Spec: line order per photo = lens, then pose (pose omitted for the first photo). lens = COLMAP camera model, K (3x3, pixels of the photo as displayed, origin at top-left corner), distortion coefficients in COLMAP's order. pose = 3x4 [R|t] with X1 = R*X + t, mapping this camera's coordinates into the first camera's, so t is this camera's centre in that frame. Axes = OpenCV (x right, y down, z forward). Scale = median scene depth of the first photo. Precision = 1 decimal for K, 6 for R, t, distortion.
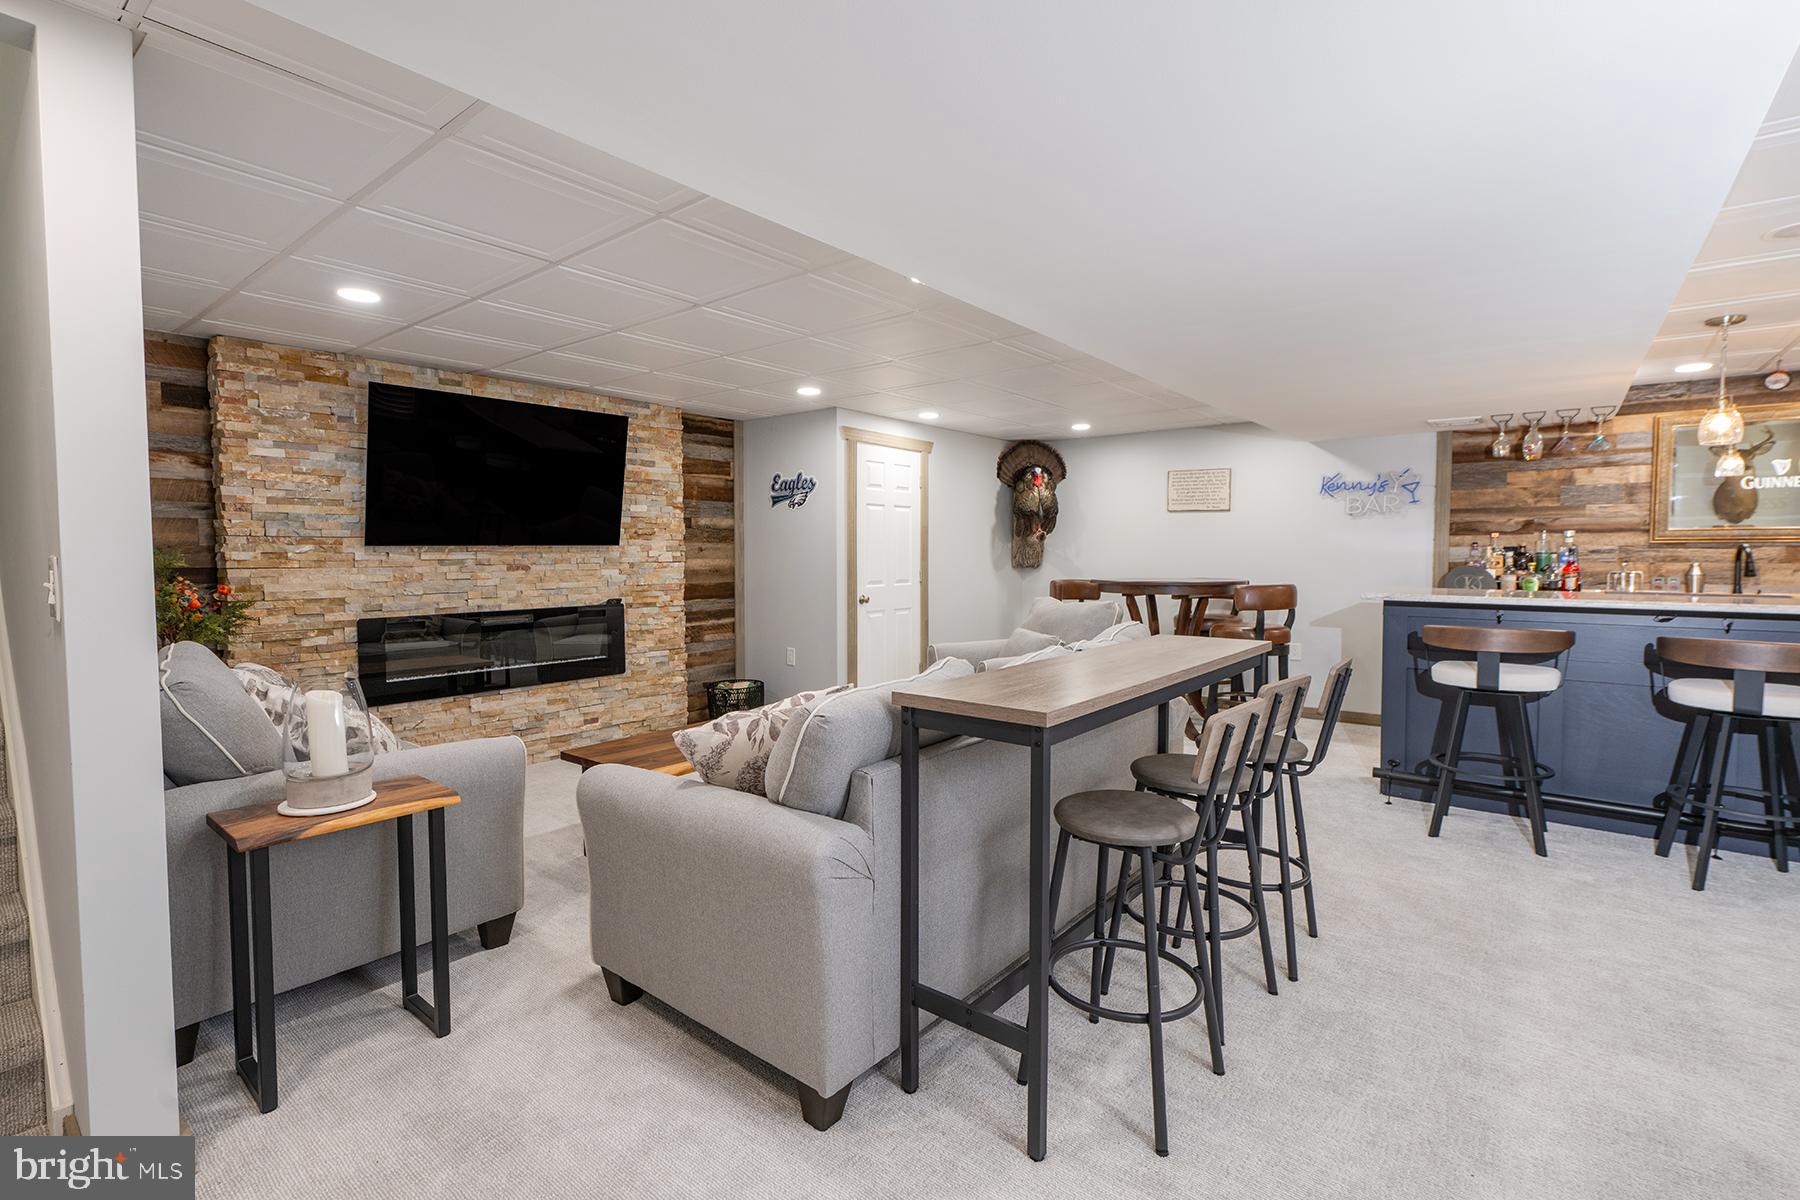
lens RADIAL K [[826.3, 0, 893.8], [0, 826.3, 582.3], [0, 0, 1]] dist [0.005384, -0.000645]
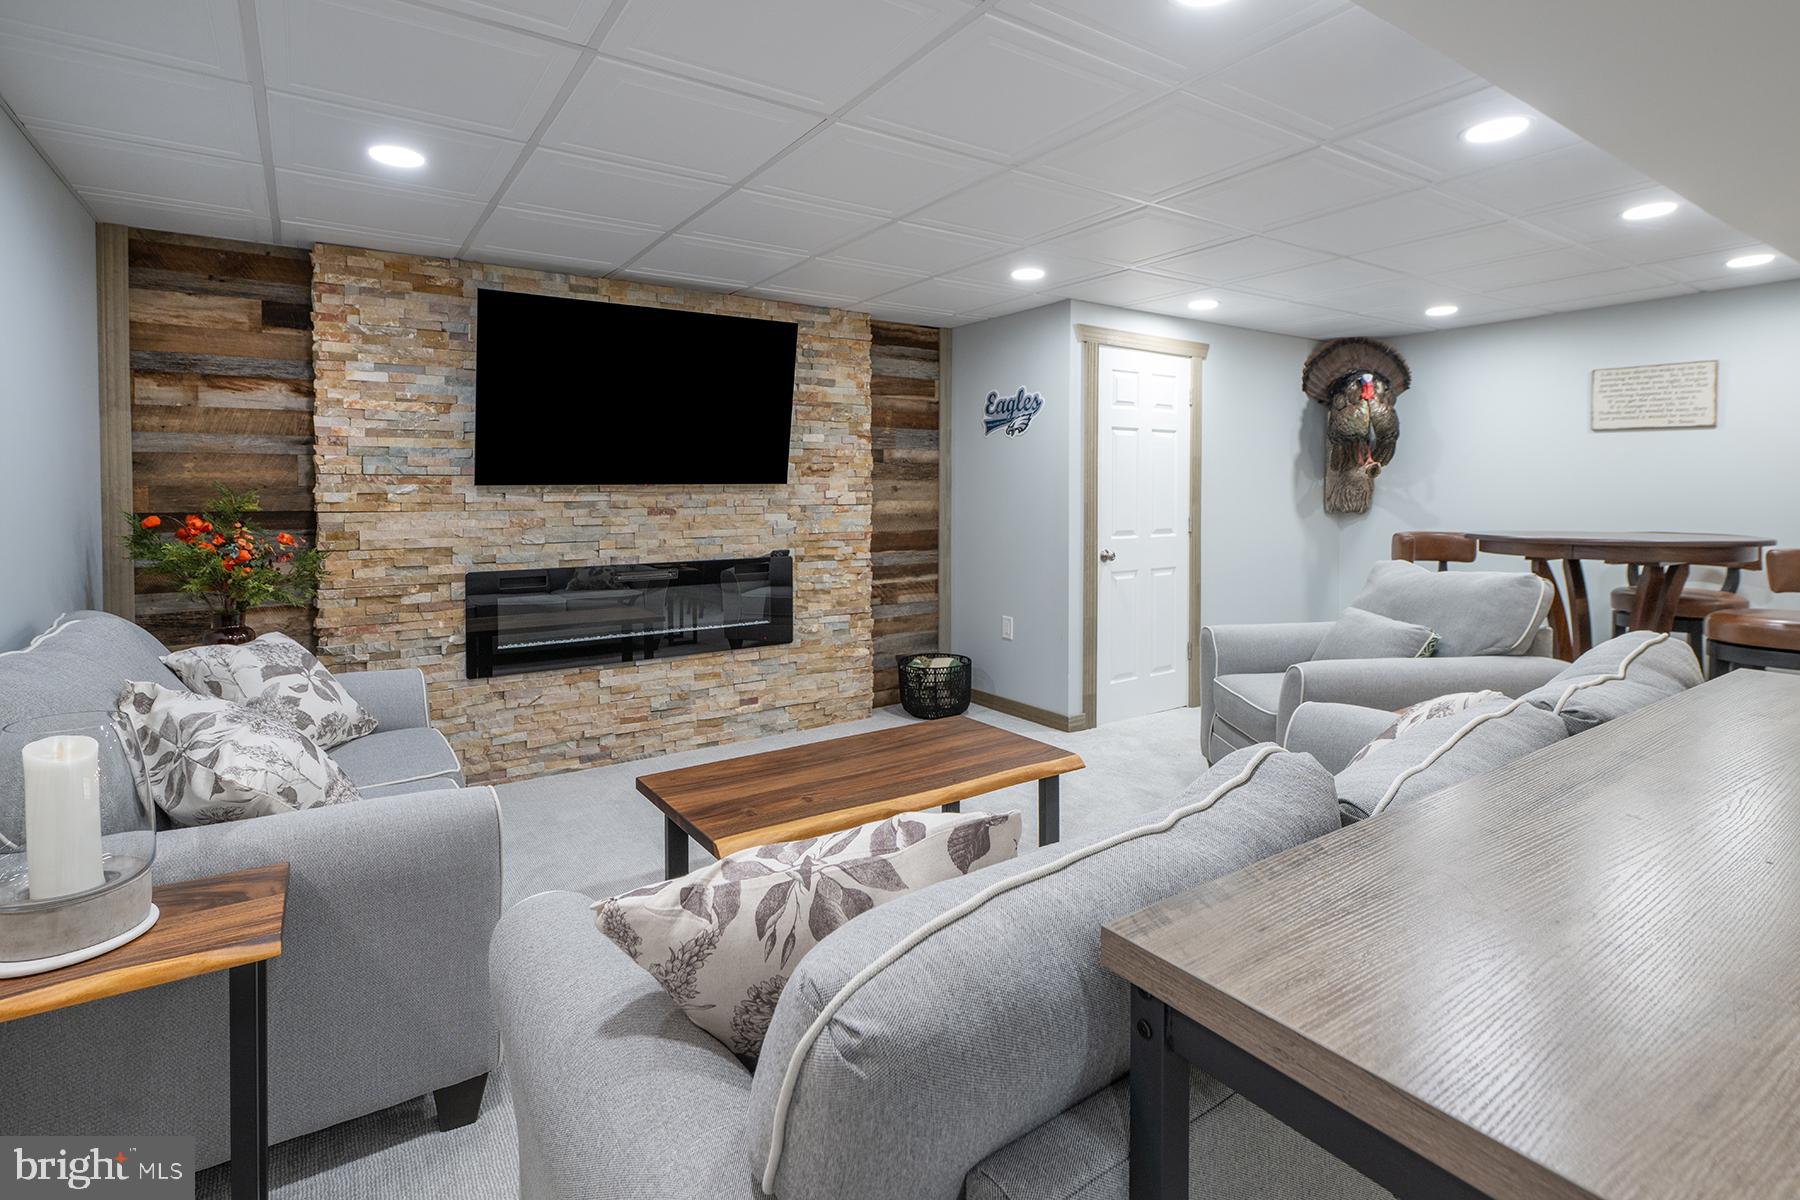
lens RADIAL K [[861.9, 0, 839.3], [0, 861.9, 504.6], [0, 0, 1]] dist [0.000168, -0.000719]
pose [[0.938377, 0.005398, -0.345572, 0.005490], [-0.012637, 0.999745, -0.018697, -0.008293], [0.345383, 0.021912, 0.938206, 0.197952]]
